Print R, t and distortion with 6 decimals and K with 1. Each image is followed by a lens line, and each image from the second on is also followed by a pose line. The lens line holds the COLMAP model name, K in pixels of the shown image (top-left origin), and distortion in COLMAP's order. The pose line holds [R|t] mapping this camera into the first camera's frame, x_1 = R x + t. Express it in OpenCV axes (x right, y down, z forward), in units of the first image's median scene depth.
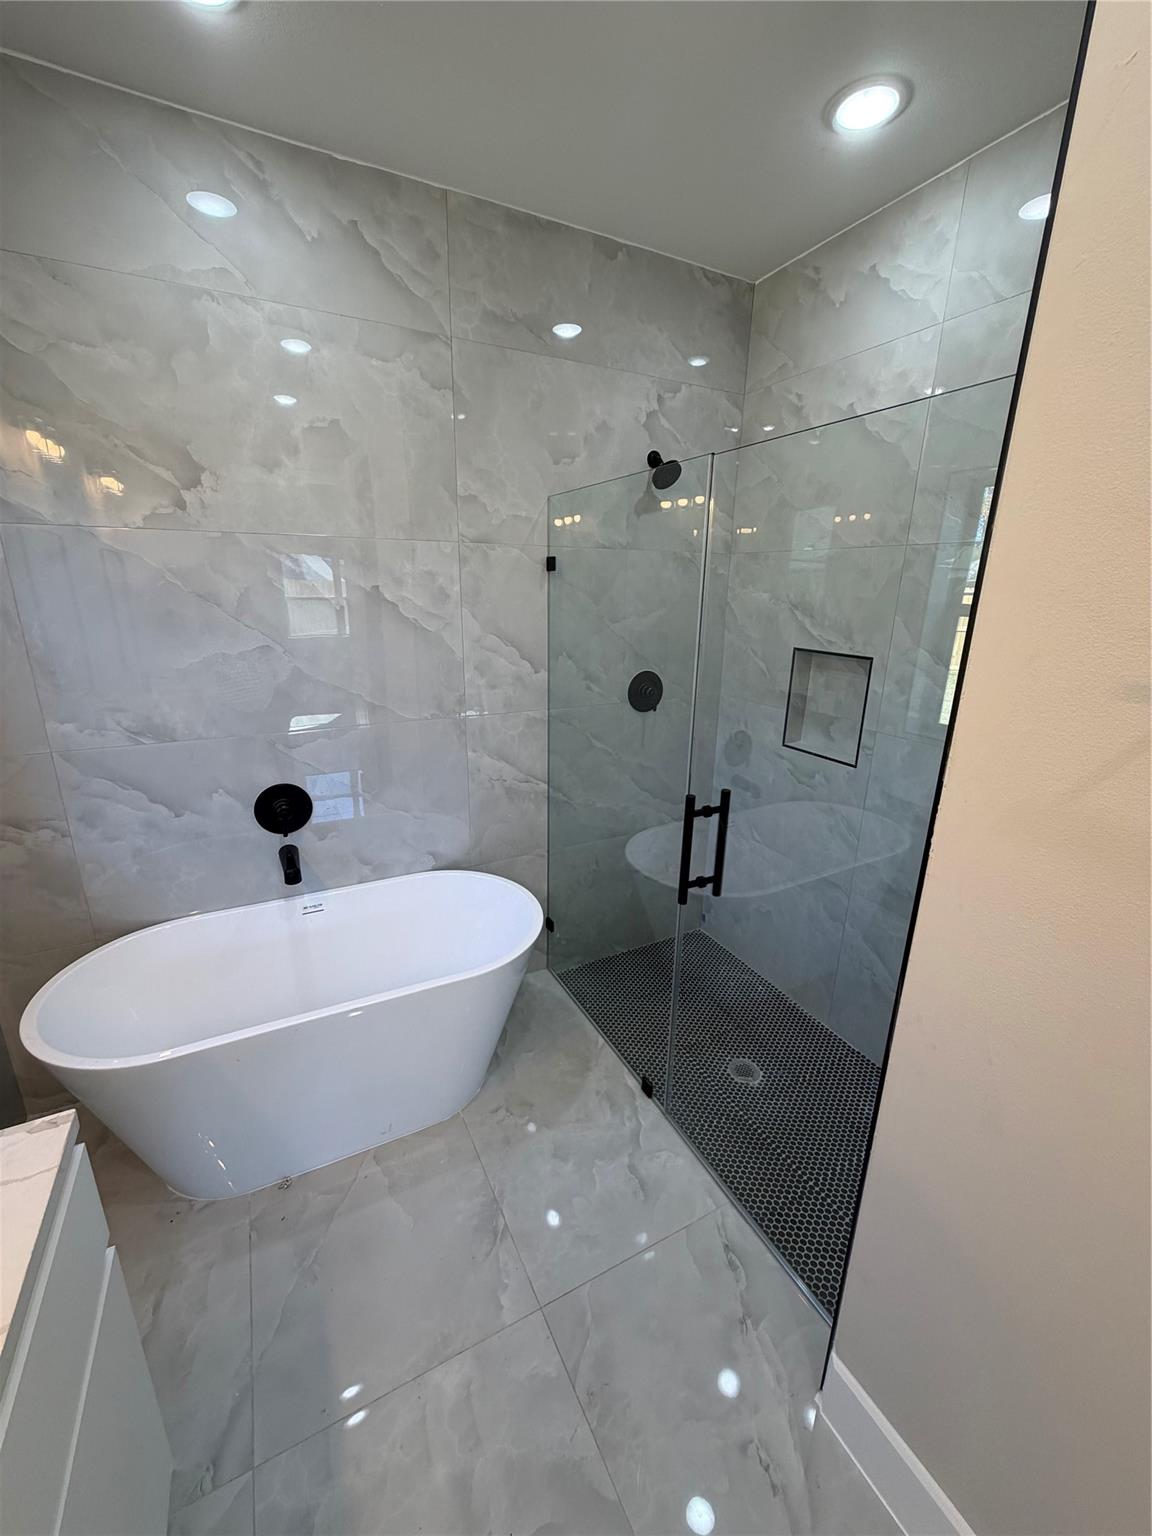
lens RADIAL K [[616.9, 0, 576.5], [0, 616.9, 766.5], [0, 0, 1]] dist [-0.000713, -0.000787]
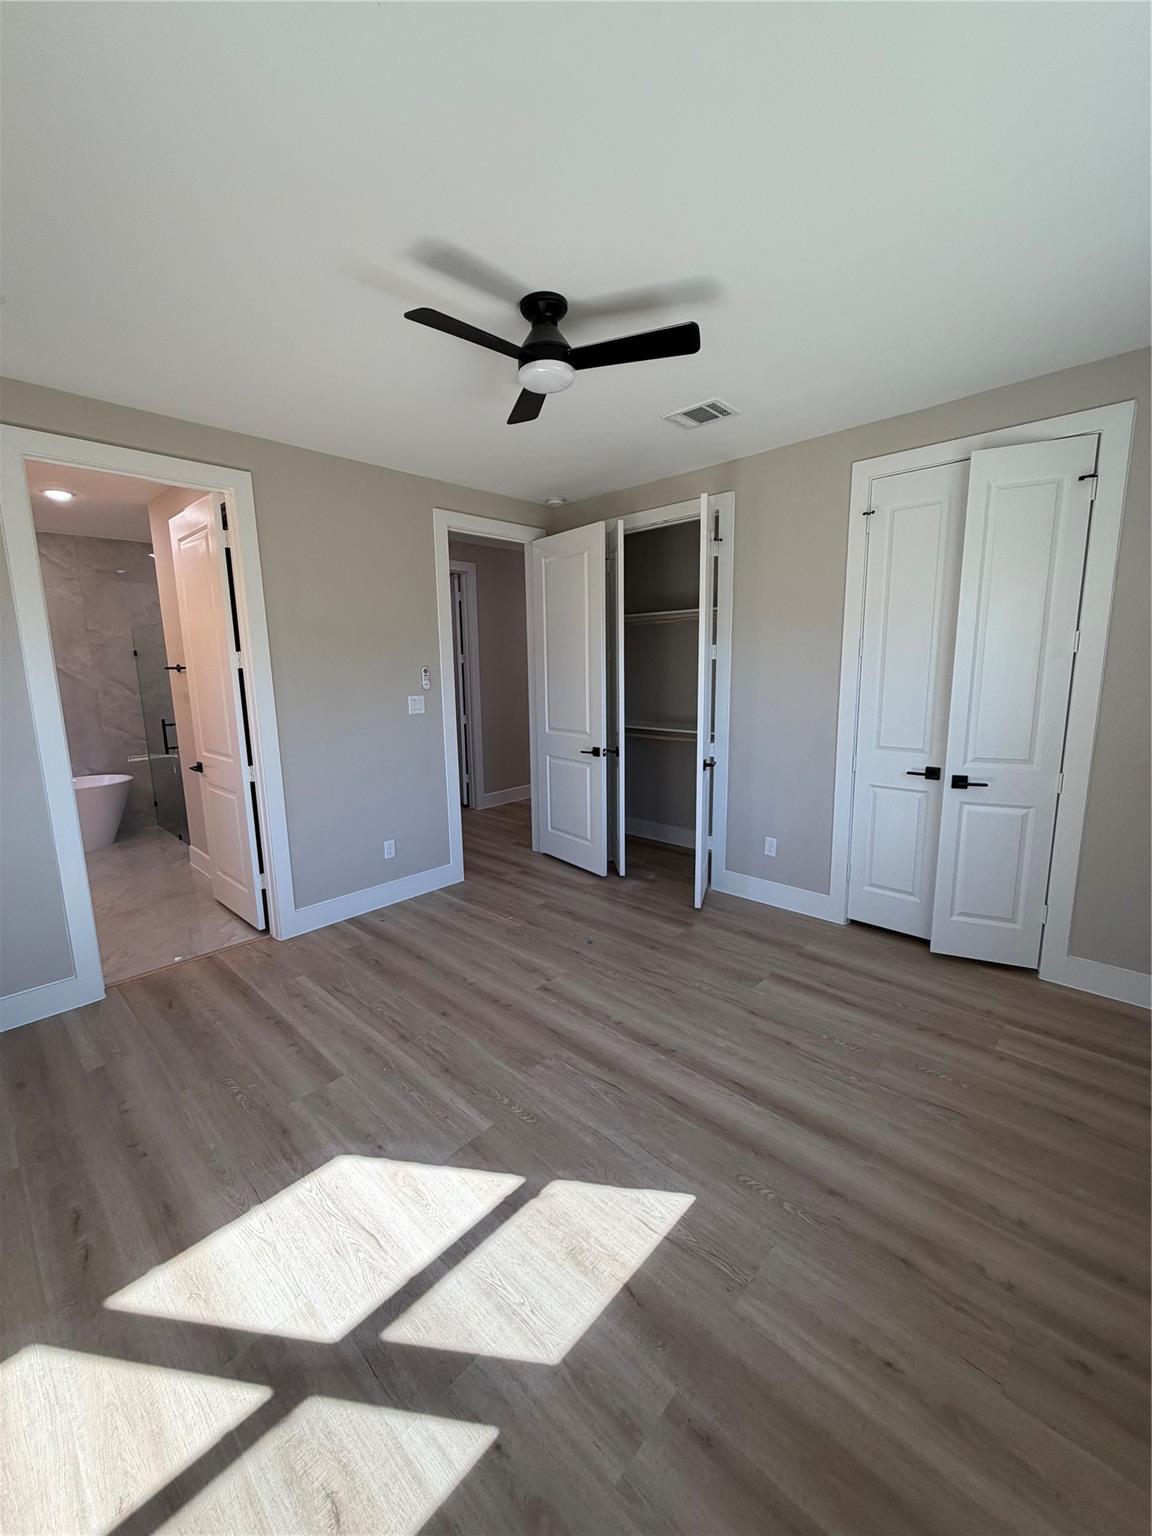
lens RADIAL K [[616.9, 0, 582.8], [0, 616.9, 767.8], [0, 0, 1]] dist [-0.000713, -0.000787]
pose [[0.943868, -0.084660, 0.319289, 1.056849], [0.121169, 0.987956, -0.096236, 0.769749], [-0.307297, 0.129522, 0.942758, -2.412834]]
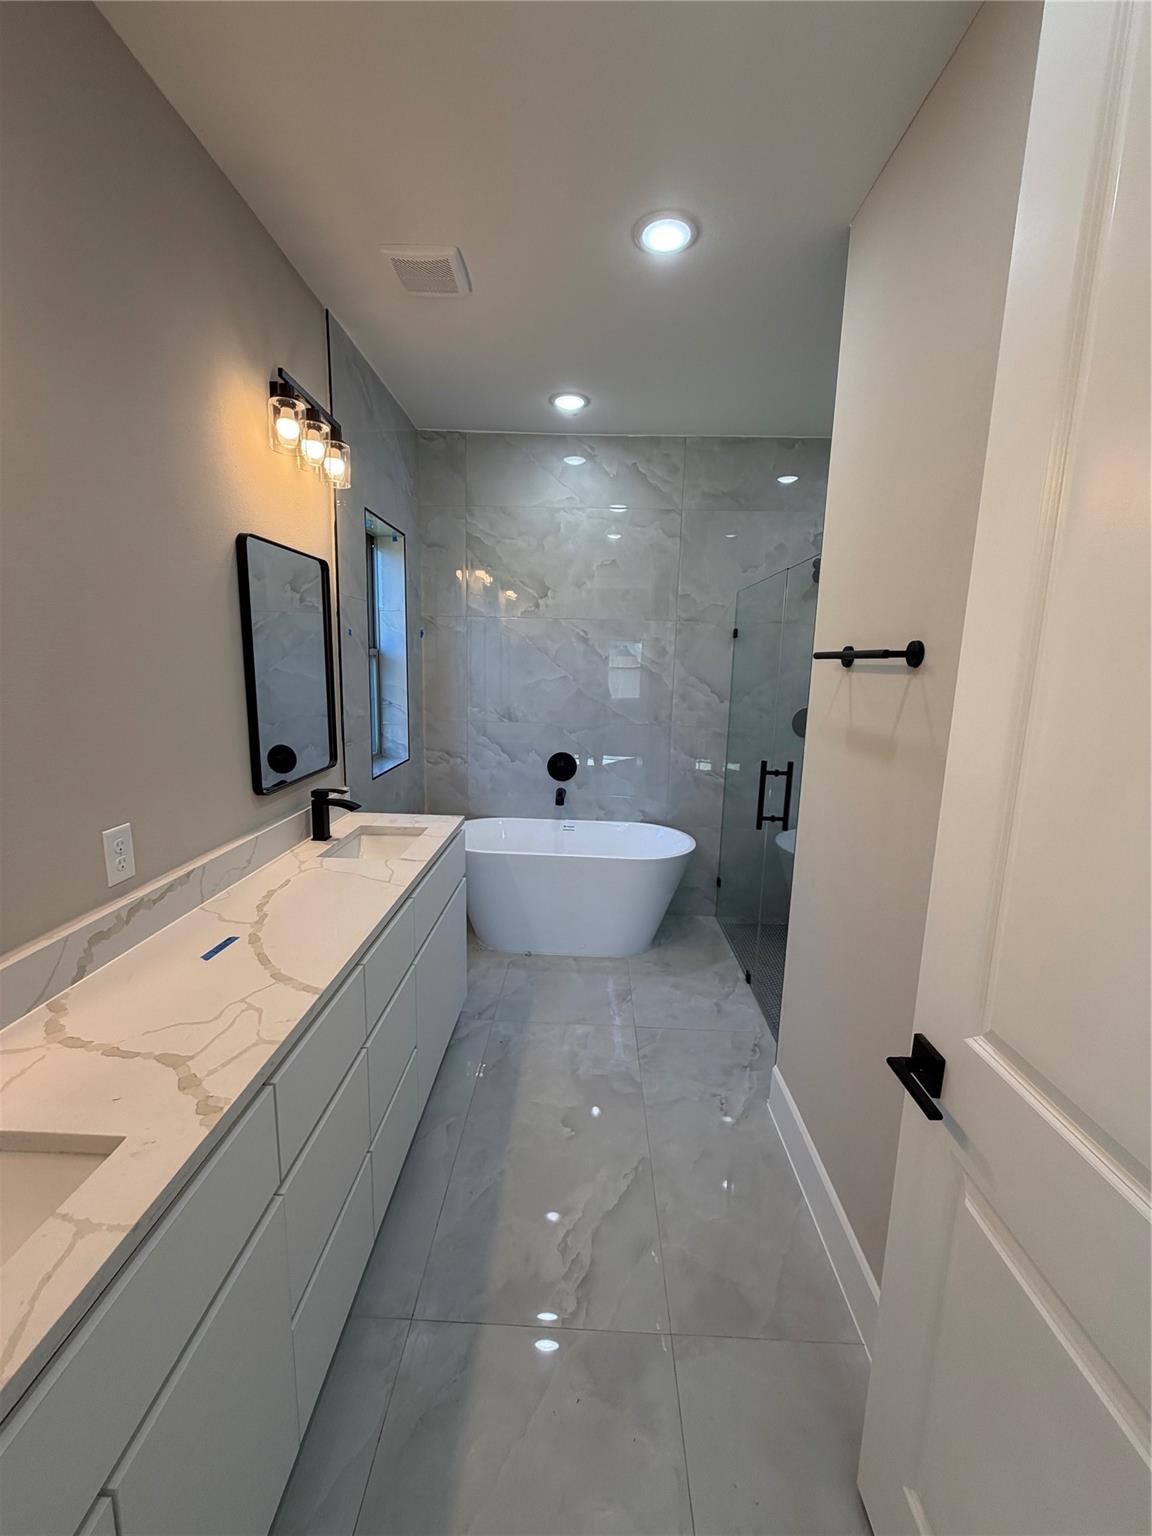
lens RADIAL K [[616.9, 0, 578.2], [0, 616.9, 765.9], [0, 0, 1]] dist [-0.000713, -0.000787]
pose [[0.877025, 0.087069, -0.472489, 0.451403], [-0.147158, 0.984856, -0.091665, 0.244201], [0.457352, 0.149923, 0.876557, -0.600829]]
